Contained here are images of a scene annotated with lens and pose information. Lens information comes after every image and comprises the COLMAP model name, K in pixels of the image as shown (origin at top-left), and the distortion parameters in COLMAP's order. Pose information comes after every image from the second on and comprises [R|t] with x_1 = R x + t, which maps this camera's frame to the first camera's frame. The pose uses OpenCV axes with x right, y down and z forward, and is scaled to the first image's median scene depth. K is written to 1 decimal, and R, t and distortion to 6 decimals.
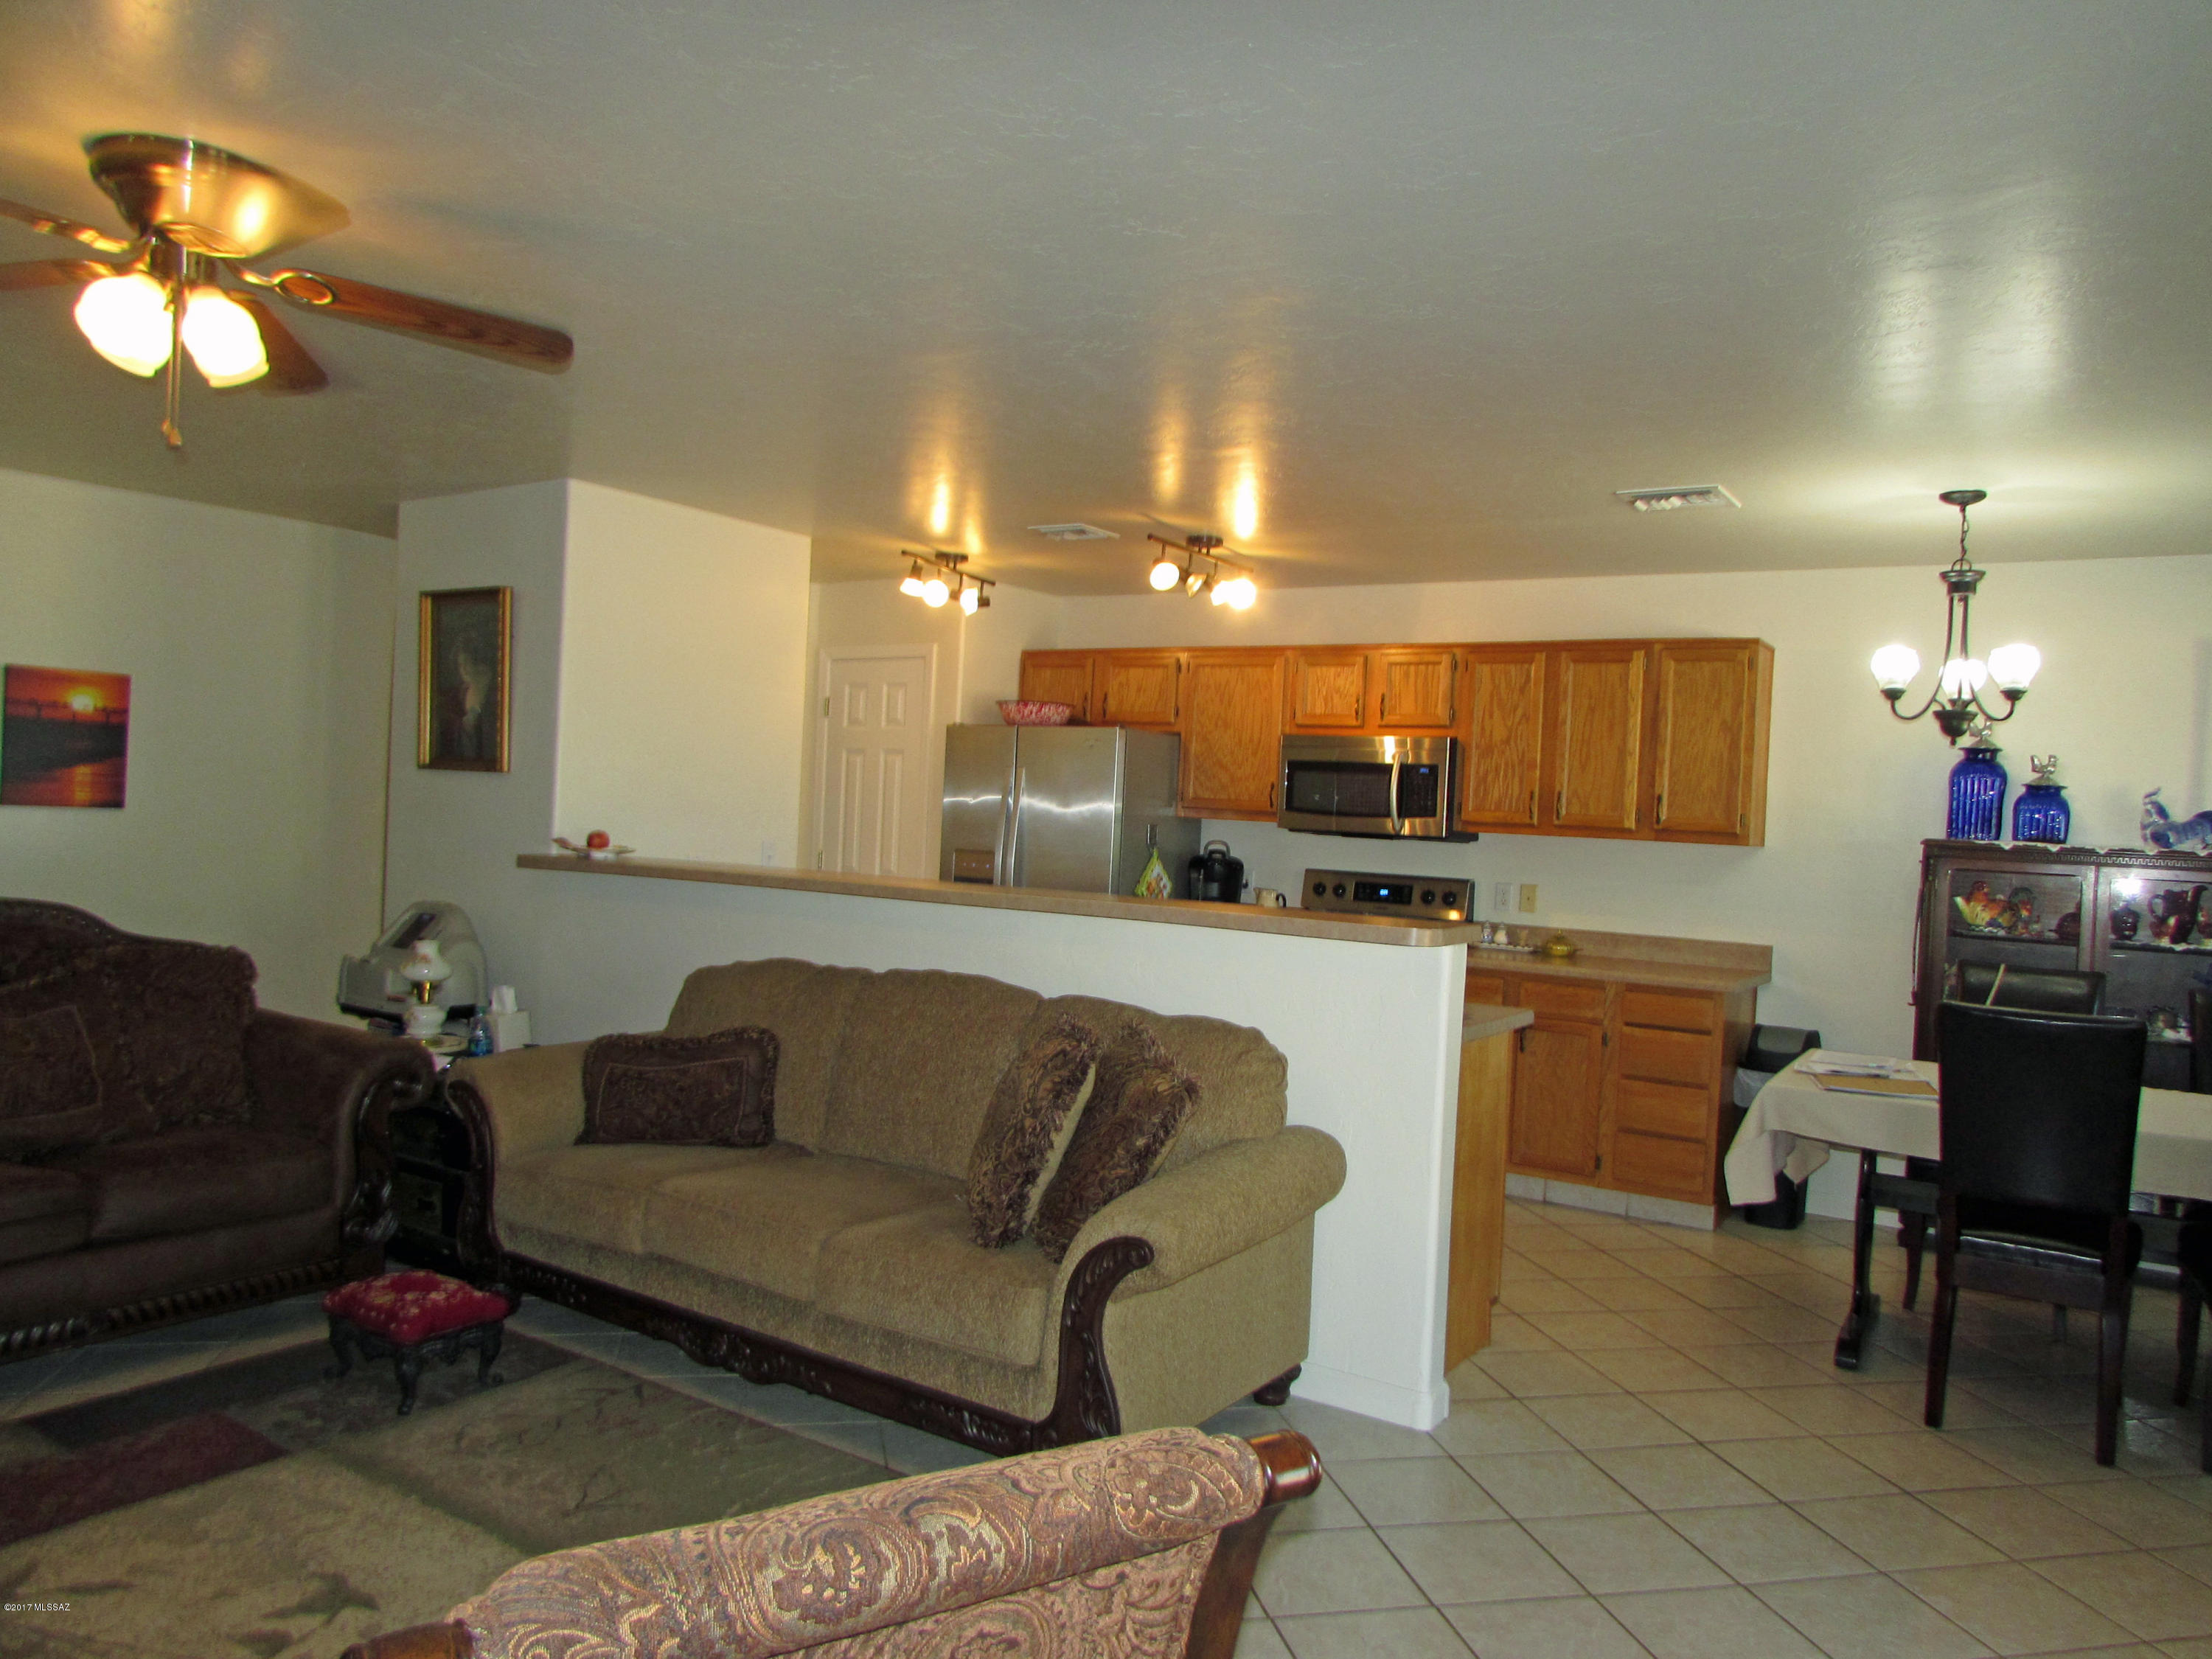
lens RADIAL K [[1568.0, 0, 1112.3], [0, 1568.0, 832.0], [0, 0, 1]] dist [-0.007361, -0.001484]
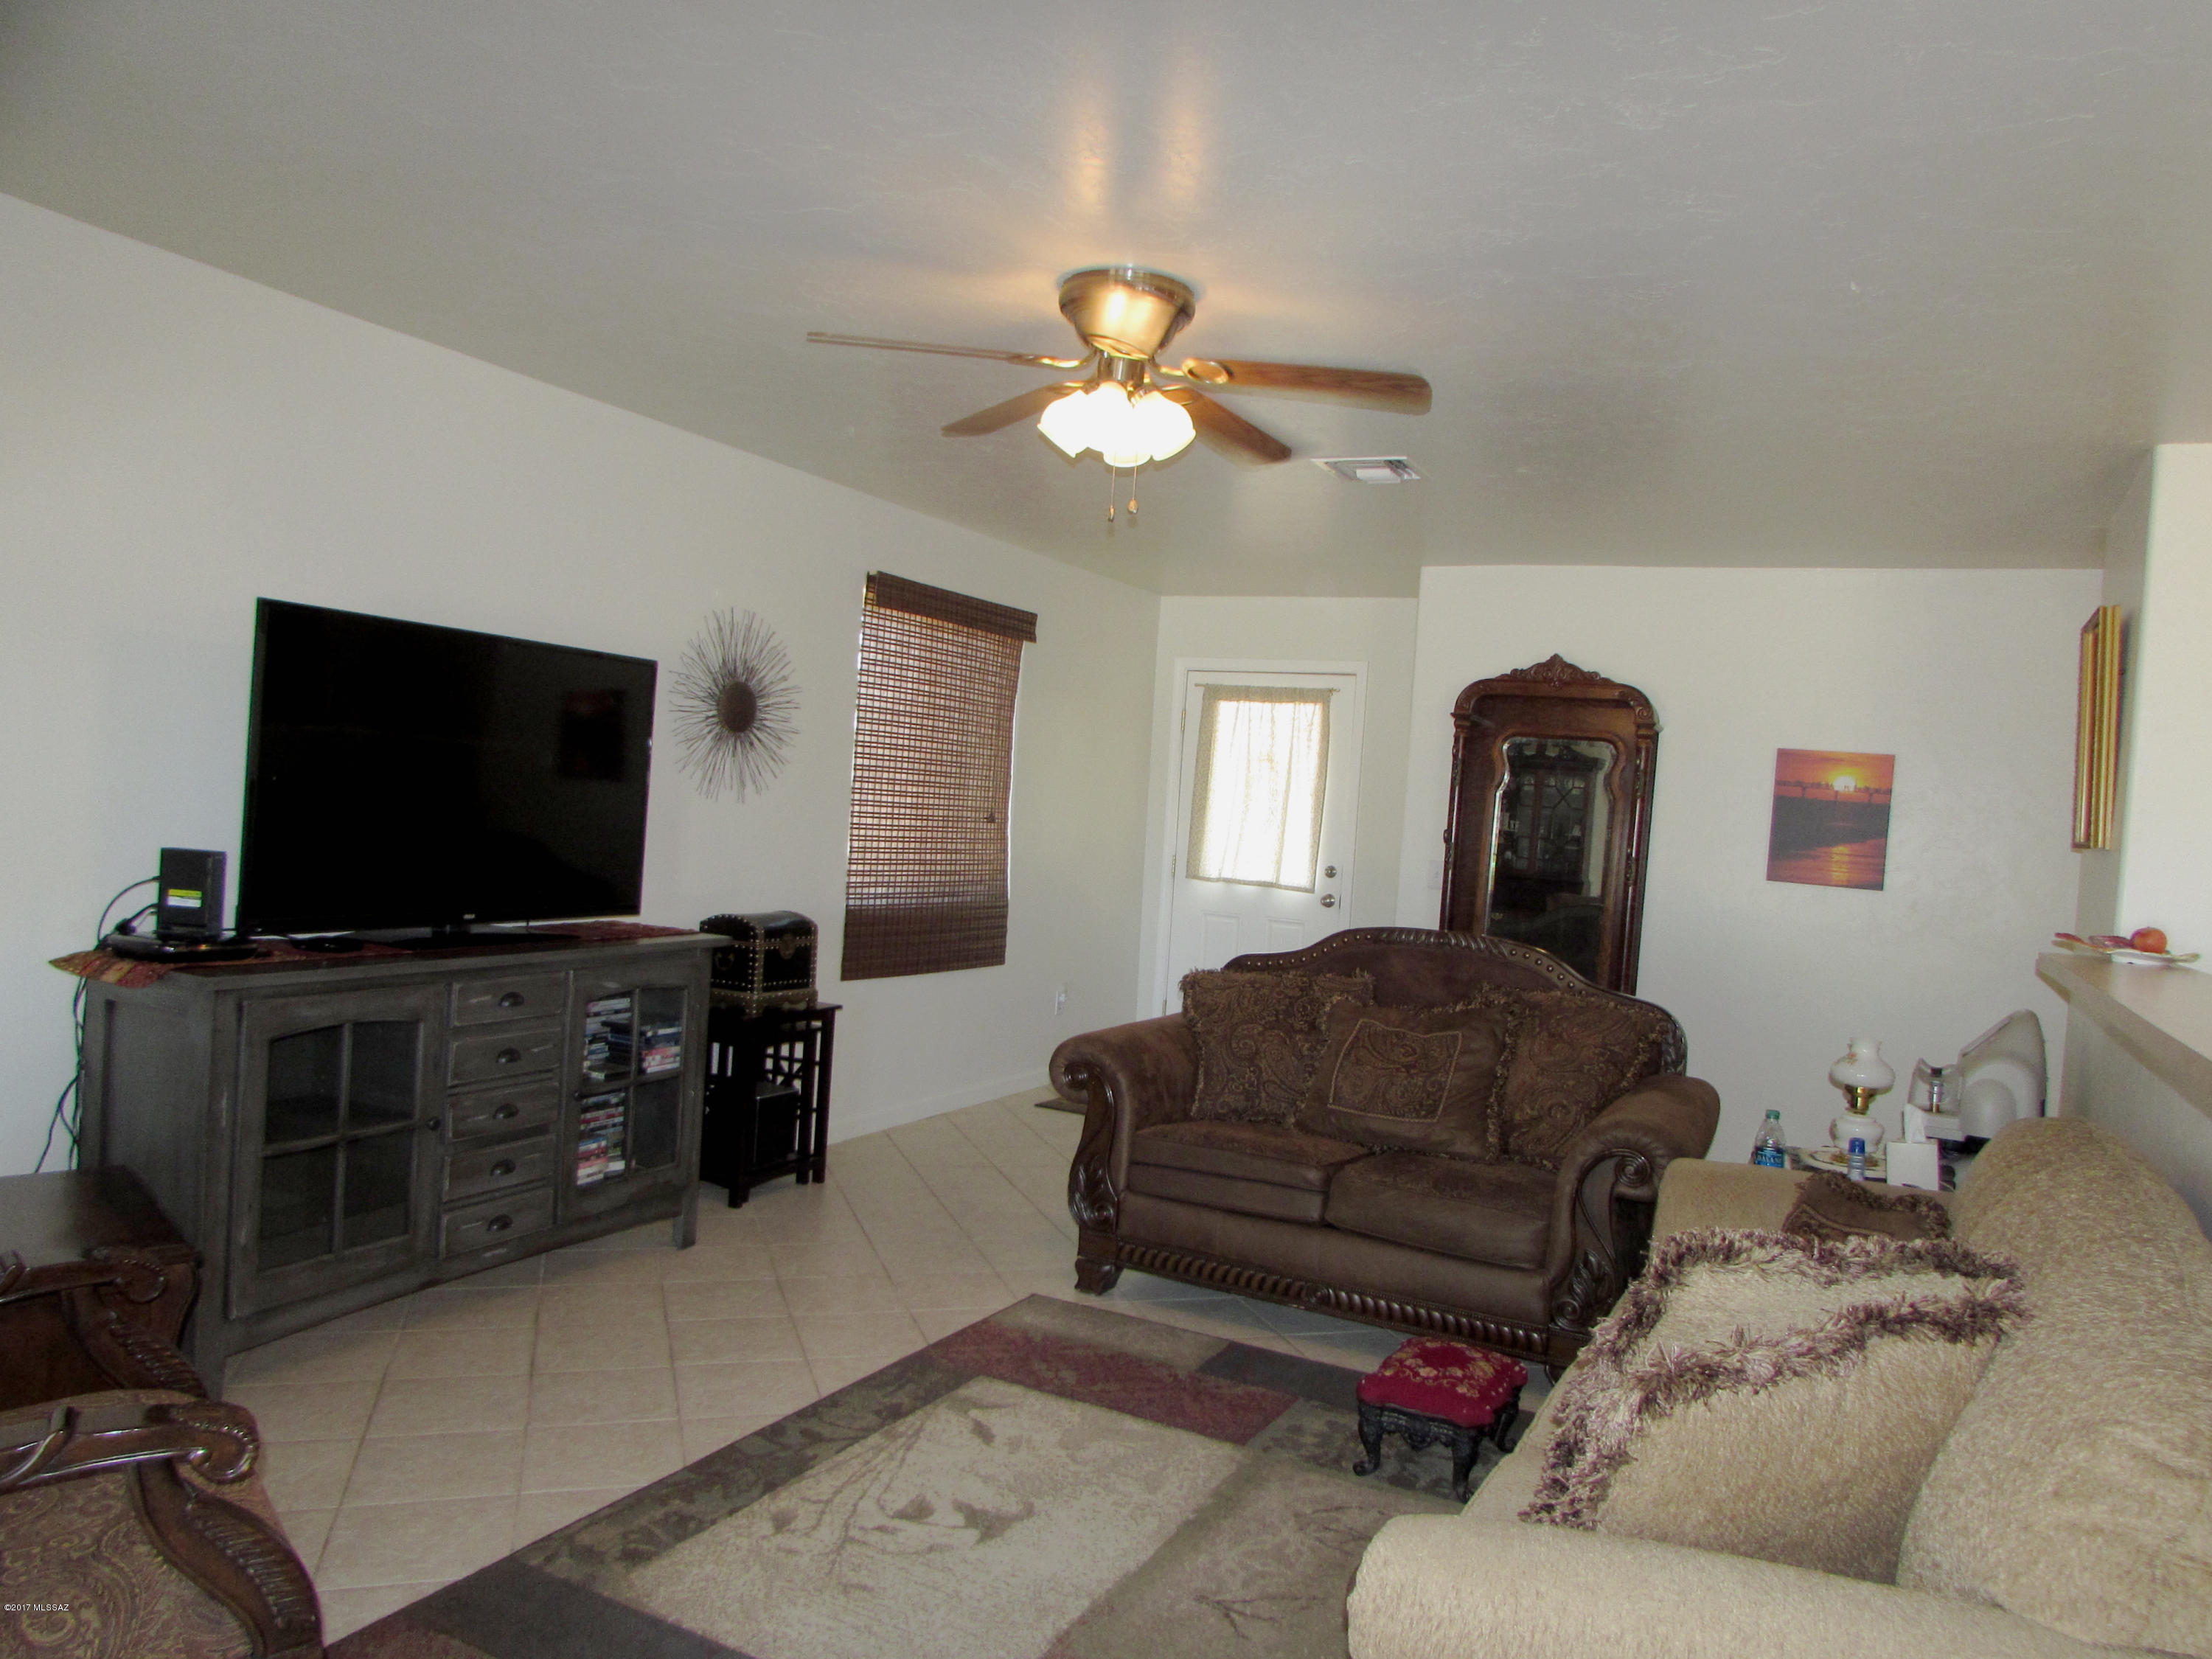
lens RADIAL K [[1568.0, 0, 1113.4], [0, 1568.0, 834.7], [0, 0, 1]] dist [-0.007361, -0.001484]
pose [[0.140037, -0.008573, -0.990109, 0.476876], [-0.086642, 0.996021, -0.020879, 0.021447], [0.986348, 0.088709, 0.138736, 0.702547]]
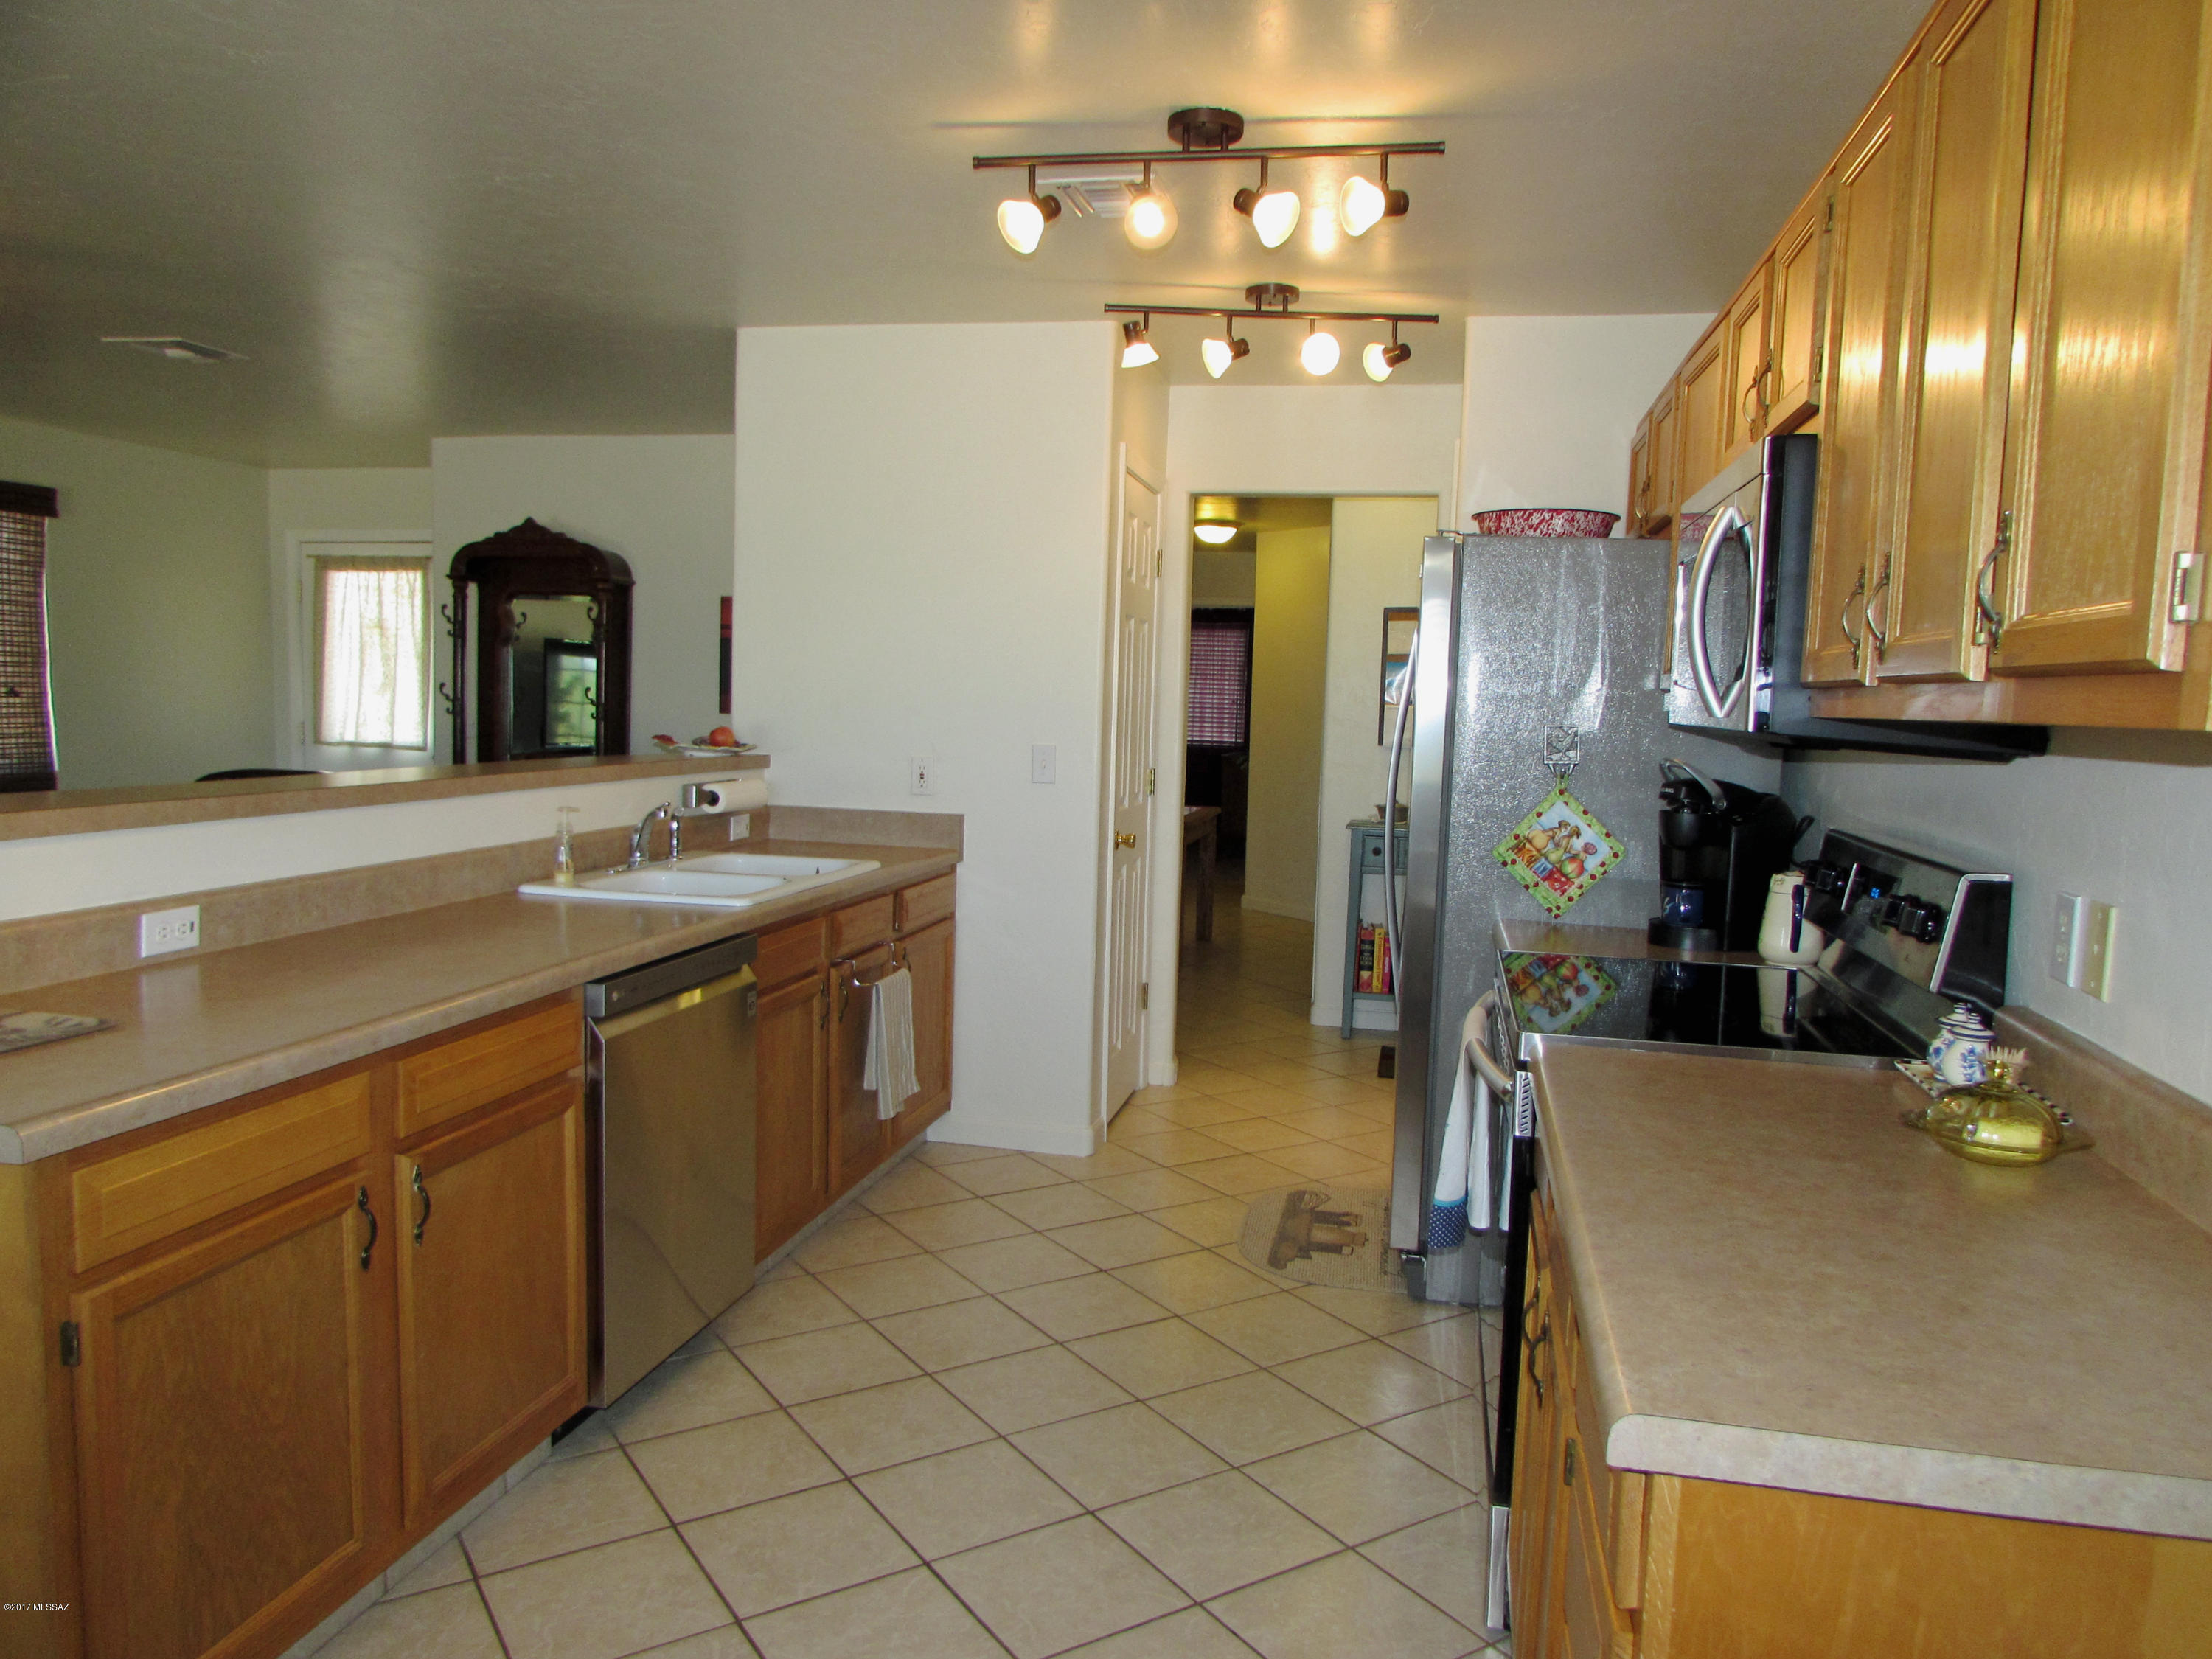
lens RADIAL K [[1568.0, 0, 1106.7], [0, 1568.0, 825.9], [0, 0, 1]] dist [-0.007361, -0.001484]
pose [[0.374820, 0.046248, -0.925943, 0.683094], [-0.030571, 0.998828, 0.037513, 0.023755], [0.926593, 0.014246, 0.375795, 1.031899]]
